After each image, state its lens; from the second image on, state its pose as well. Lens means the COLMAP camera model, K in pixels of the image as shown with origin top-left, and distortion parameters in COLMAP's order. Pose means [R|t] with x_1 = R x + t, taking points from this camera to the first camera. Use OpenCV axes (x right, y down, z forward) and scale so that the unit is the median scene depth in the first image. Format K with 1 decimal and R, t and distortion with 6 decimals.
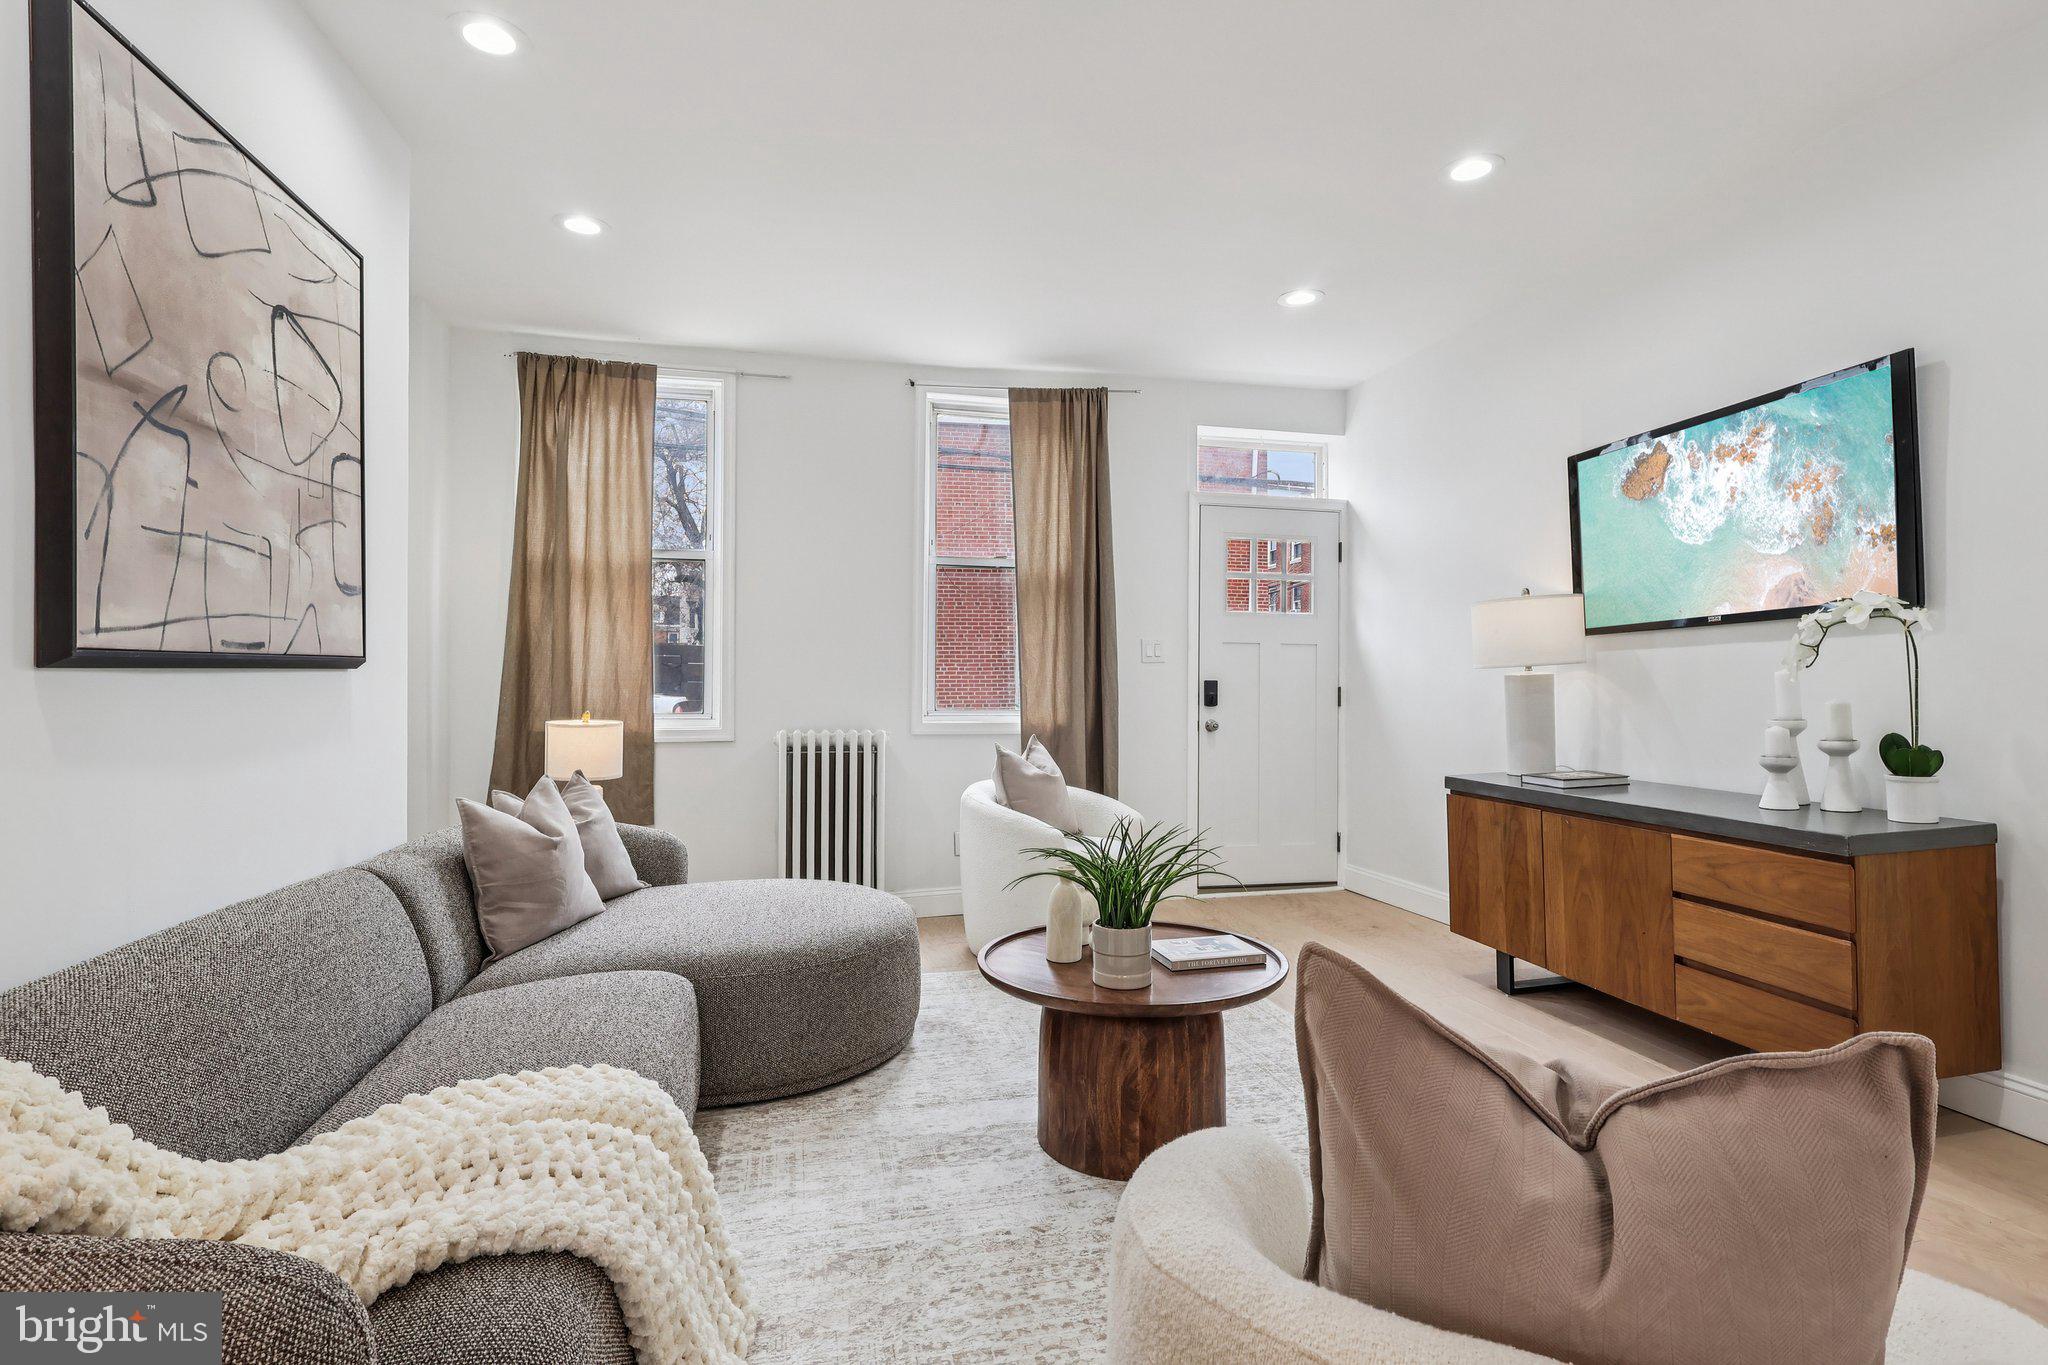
lens RADIAL K [[1000.2, 0, 1024.0], [0, 1000.2, 682.5], [0, 0, 1]] dist [-0.000418, 0.000108]
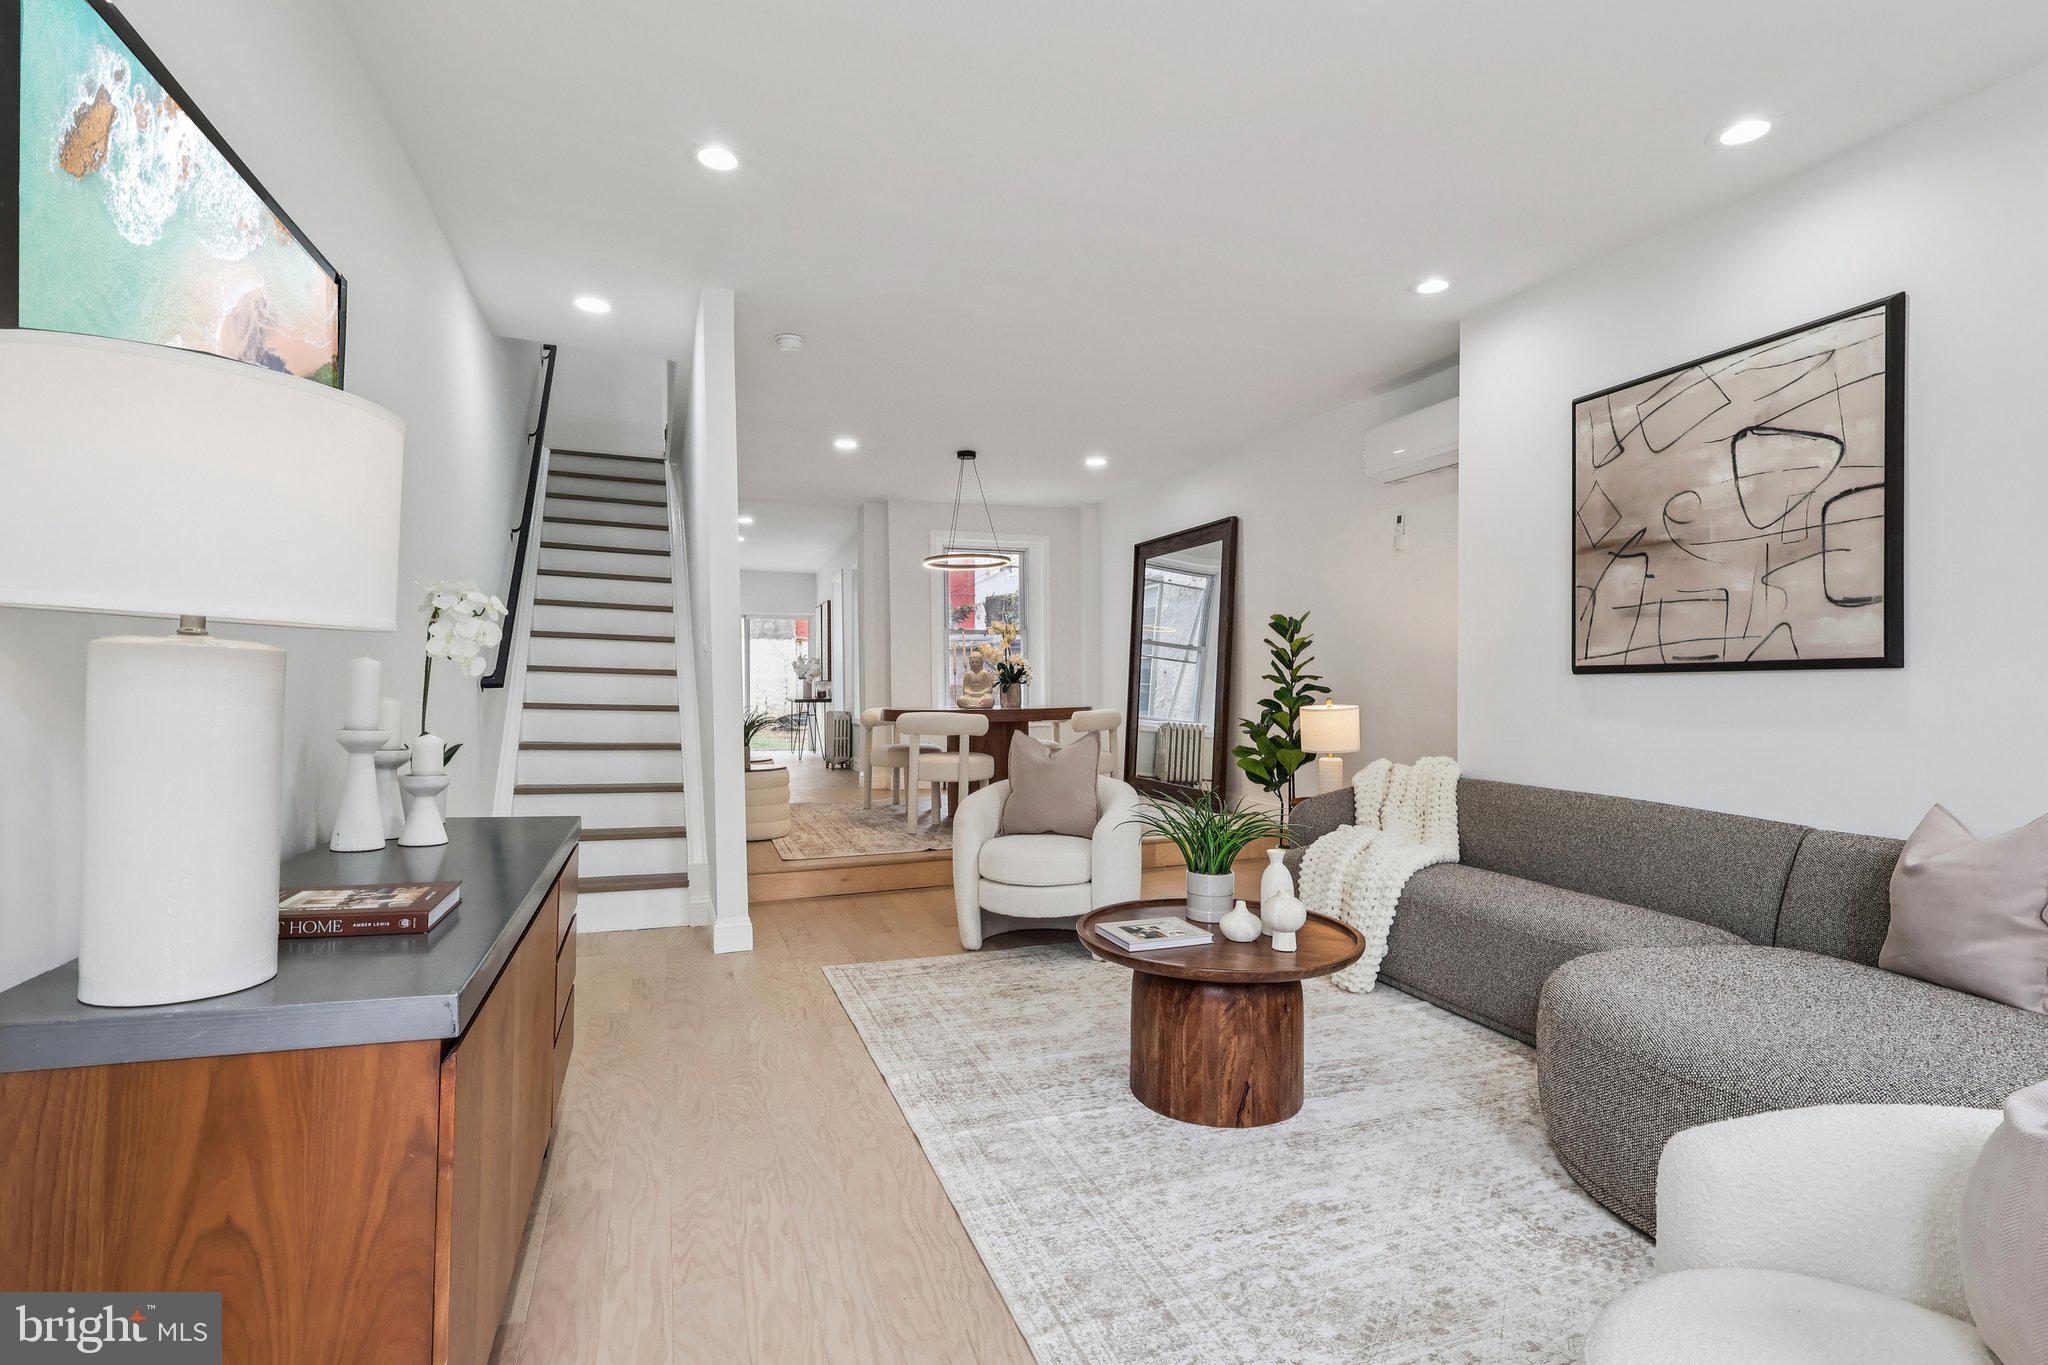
lens RADIAL K [[958.9, 0, 976.2], [0, 958.9, 677.4], [0, 0, 1]] dist [-0.001318, -0.000165]
pose [[-0.996576, -0.001419, -0.082670, 0.253544], [-0.001055, 0.999990, -0.004447, 0.001863], [0.082675, -0.004345, -0.996567, 1.131064]]
